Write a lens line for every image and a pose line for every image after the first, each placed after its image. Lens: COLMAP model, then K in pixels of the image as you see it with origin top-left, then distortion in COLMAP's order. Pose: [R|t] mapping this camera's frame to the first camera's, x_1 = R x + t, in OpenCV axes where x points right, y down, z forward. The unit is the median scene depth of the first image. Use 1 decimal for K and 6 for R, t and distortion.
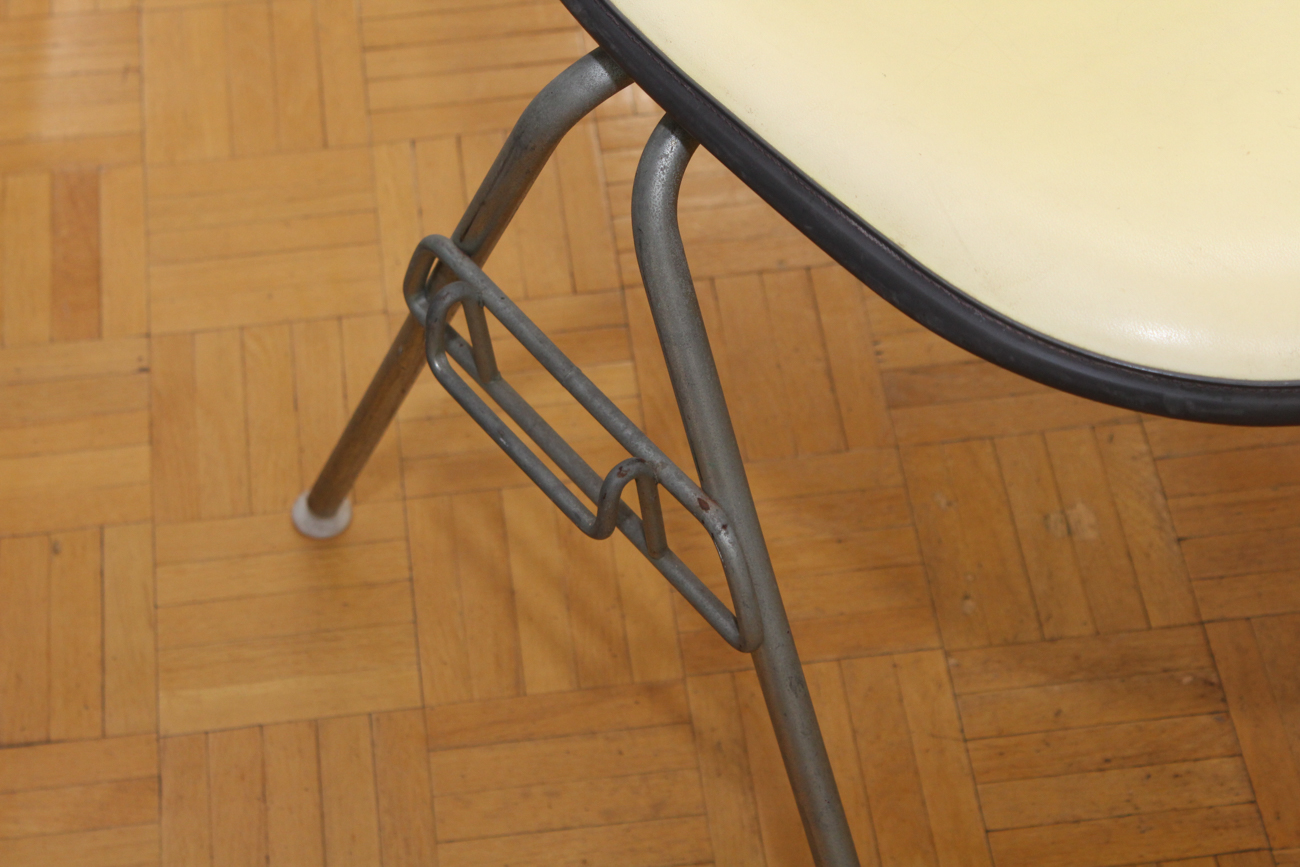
lens RADIAL K [[3110.1, 0, 650.0], [0, 3110.1, 433.5], [0, 0, 1]] dist [0.058672, 0.484999]
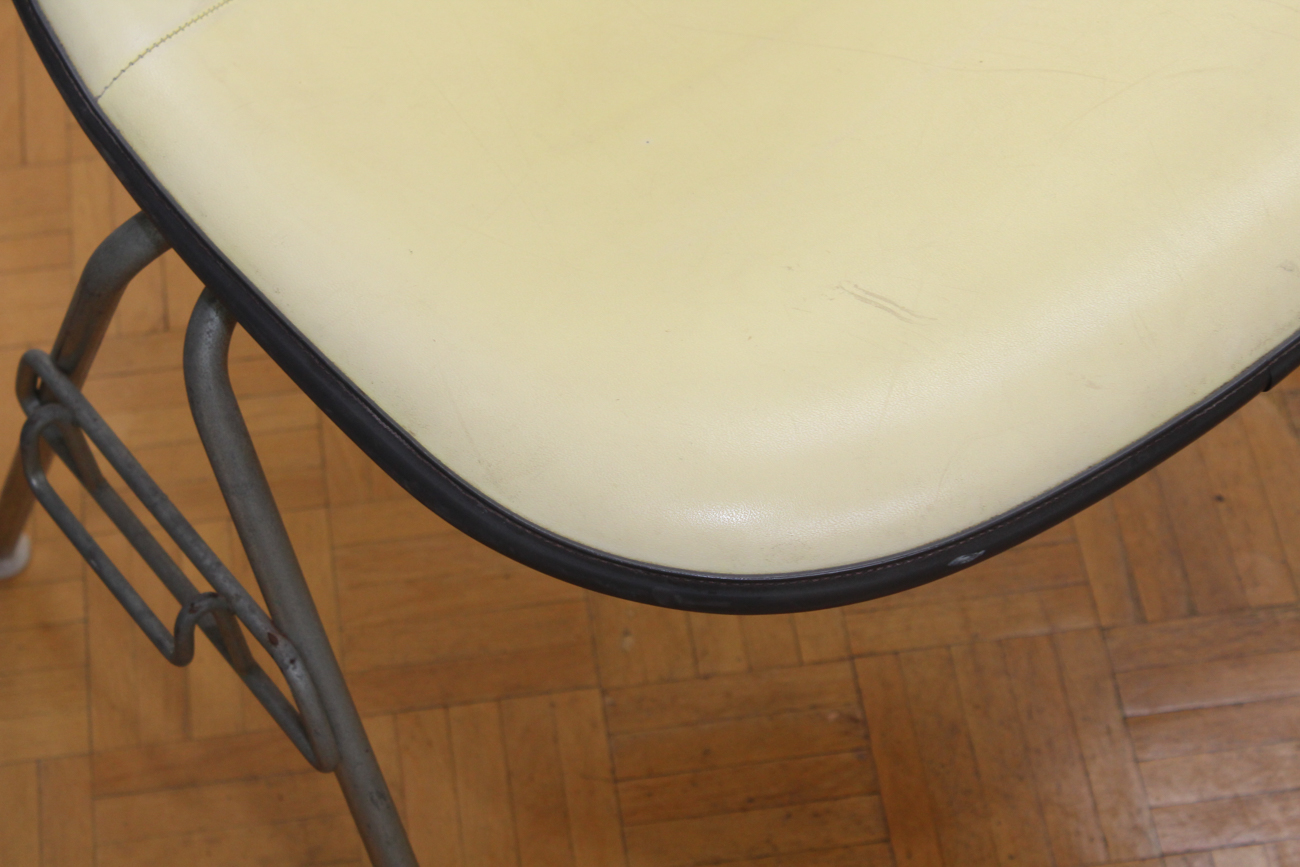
lens RADIAL K [[3110.1, 0, 650.0], [0, 3110.1, 433.5], [0, 0, 1]] dist [0.058672, 0.484999]
pose [[0.999884, -0.010296, 0.011254, 0.102919], [0.009383, 0.996880, 0.078376, -0.097924], [-0.012026, -0.078261, 0.996860, -0.021119]]
